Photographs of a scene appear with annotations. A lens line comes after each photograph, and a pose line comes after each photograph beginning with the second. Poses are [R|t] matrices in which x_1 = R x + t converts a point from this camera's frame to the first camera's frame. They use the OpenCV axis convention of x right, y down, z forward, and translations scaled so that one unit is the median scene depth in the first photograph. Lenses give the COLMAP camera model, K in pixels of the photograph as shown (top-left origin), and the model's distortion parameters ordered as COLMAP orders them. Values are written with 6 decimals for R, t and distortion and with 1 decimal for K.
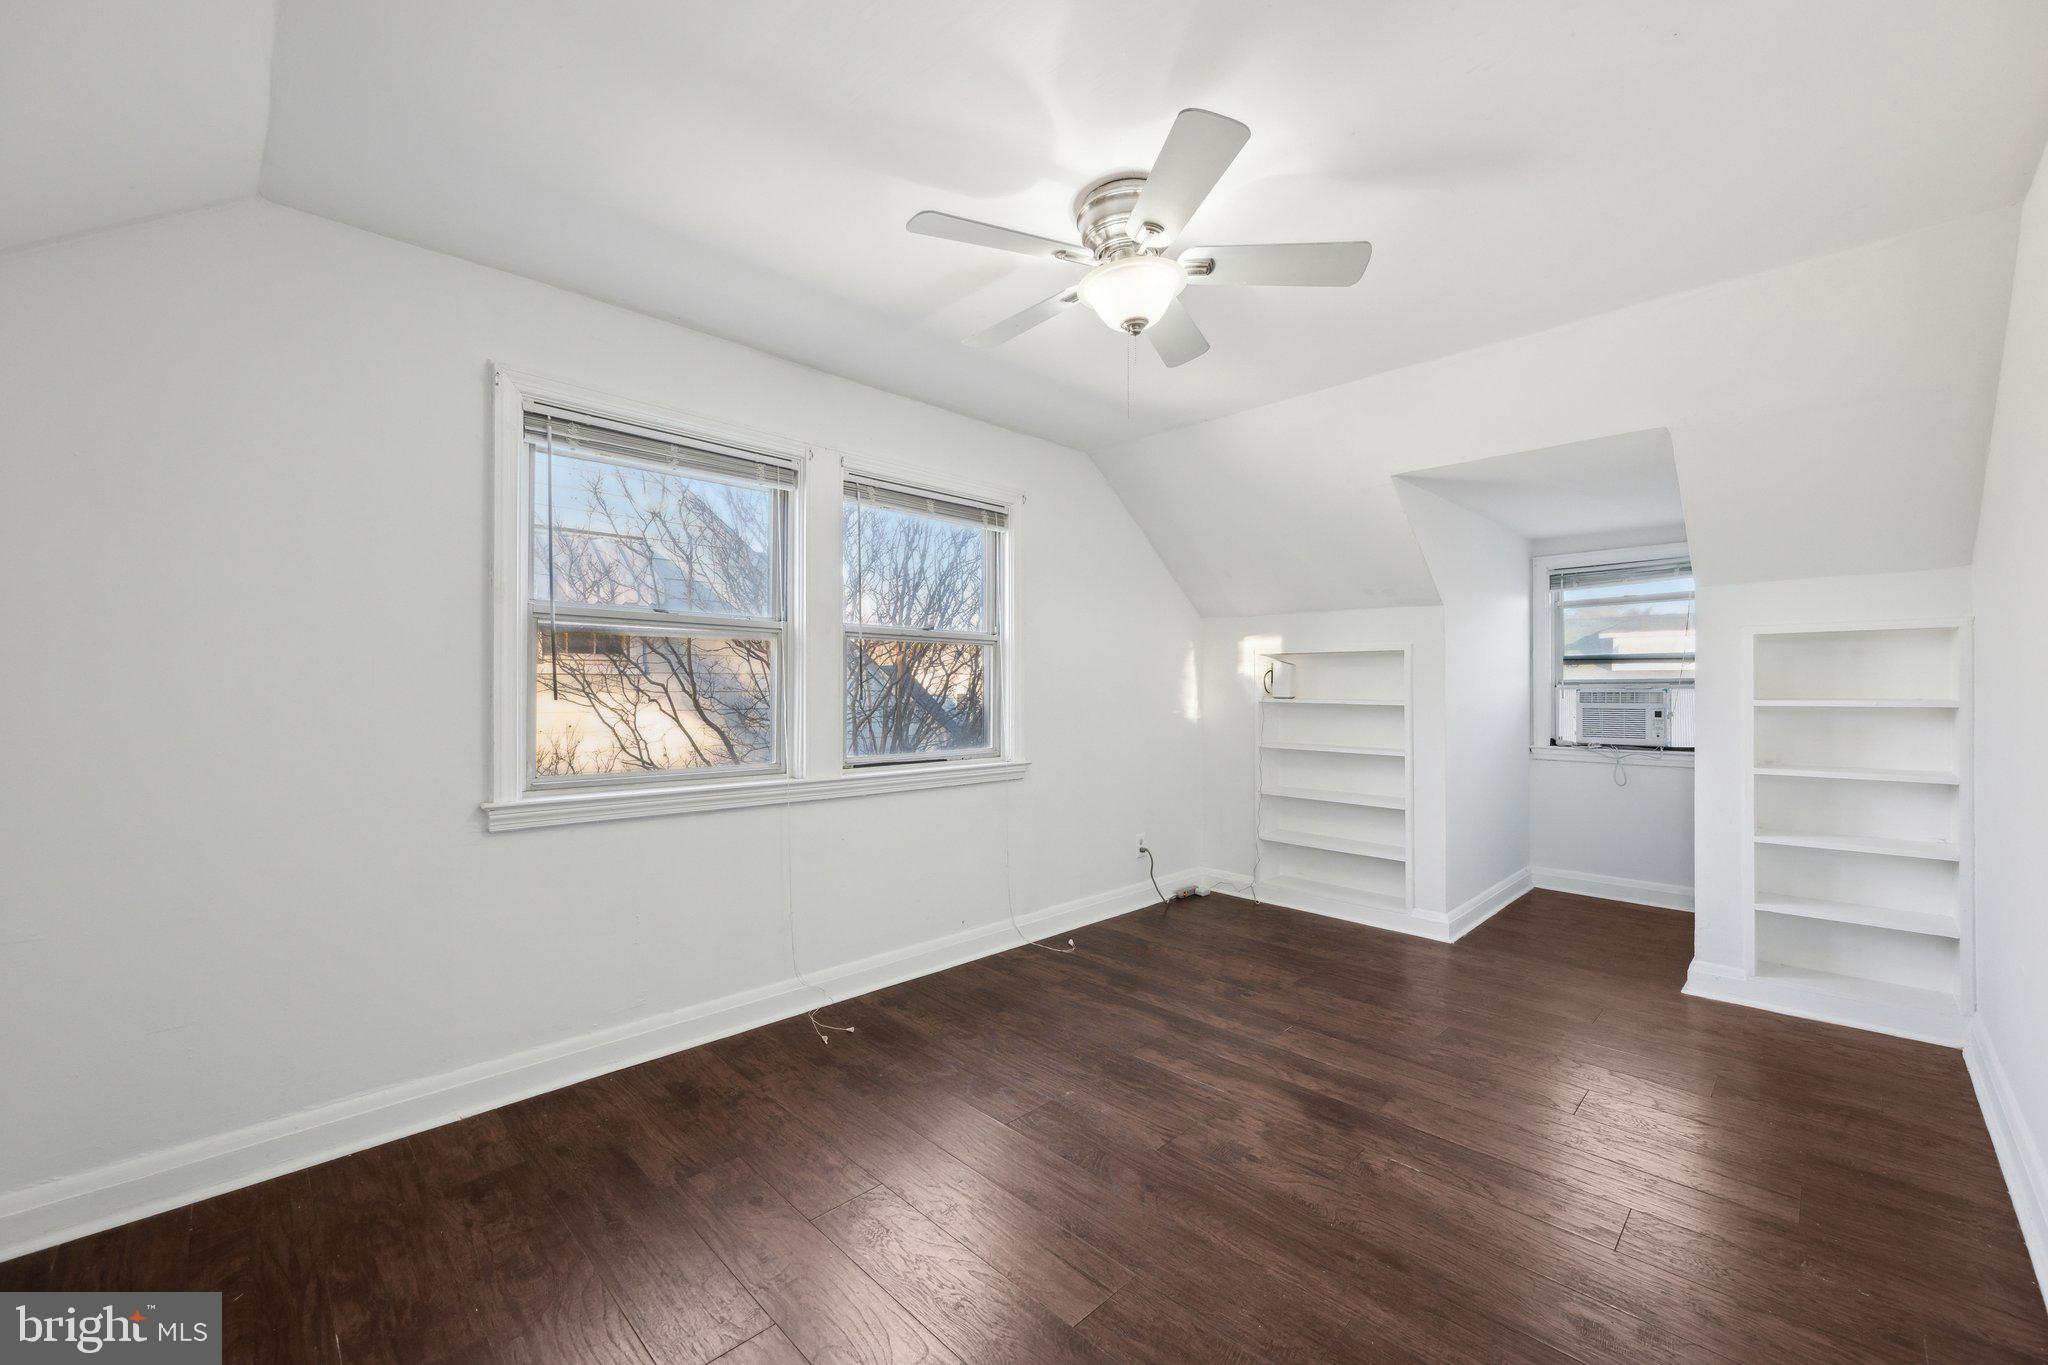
lens RADIAL K [[814.9, 0, 1024.5], [0, 814.9, 686.5], [0, 0, 1]] dist [0.001208, 0.000000]
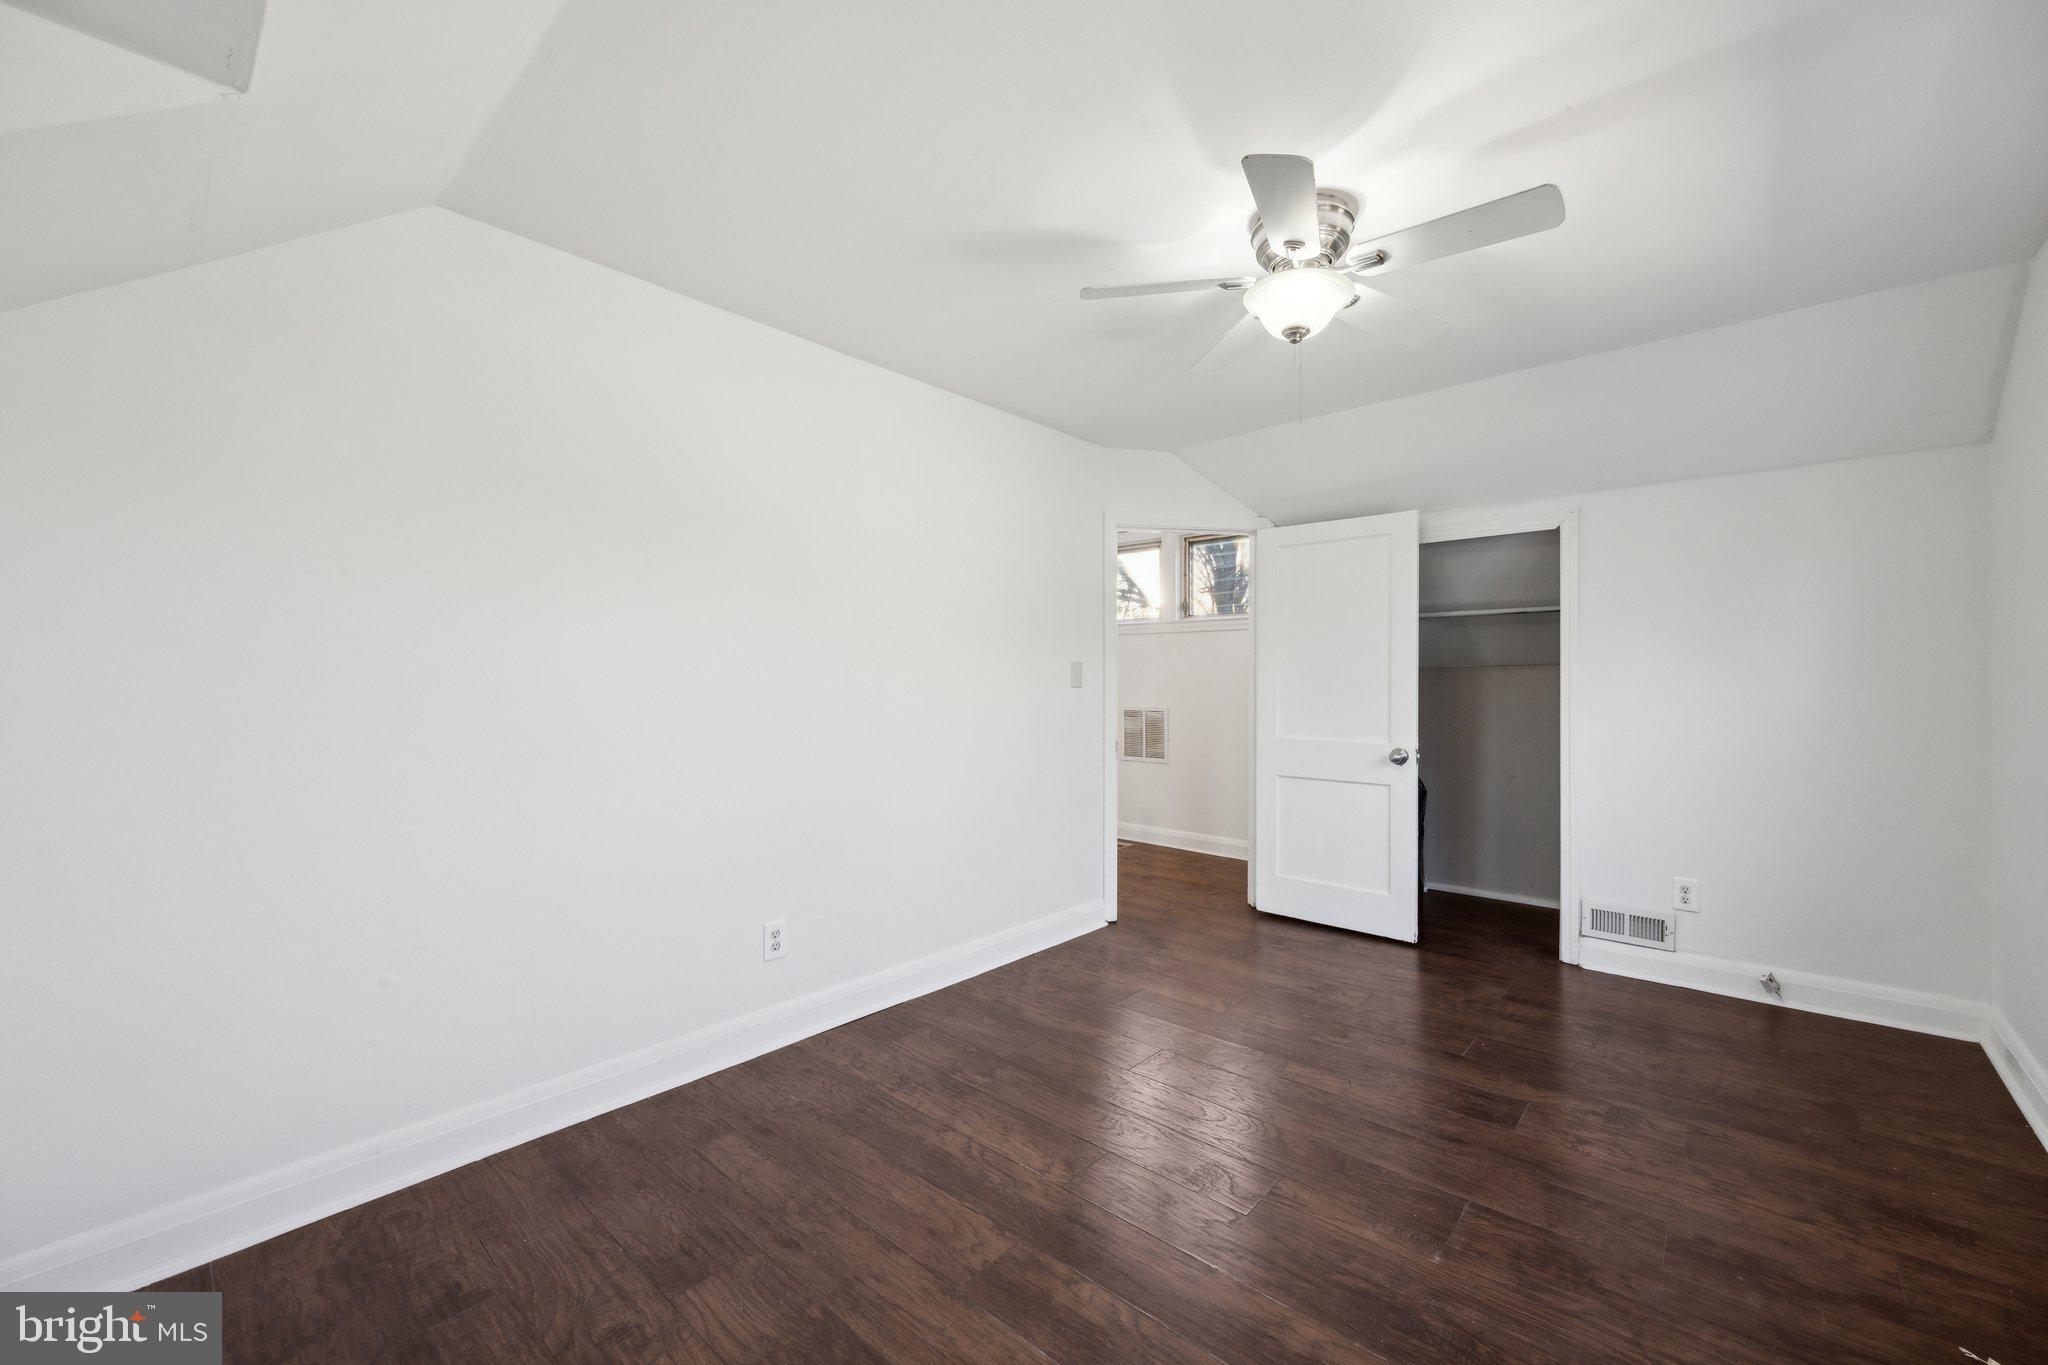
lens RADIAL K [[814.9, 0, 1023.6], [0, 814.9, 683.0], [0, 0, 1]] dist [0.001208, 0.000000]
pose [[-0.998583, -0.002563, -0.053154, 0.453189], [-0.002534, 0.999997, -0.000612, 0.001456], [0.053156, -0.000477, -0.998586, 1.697914]]
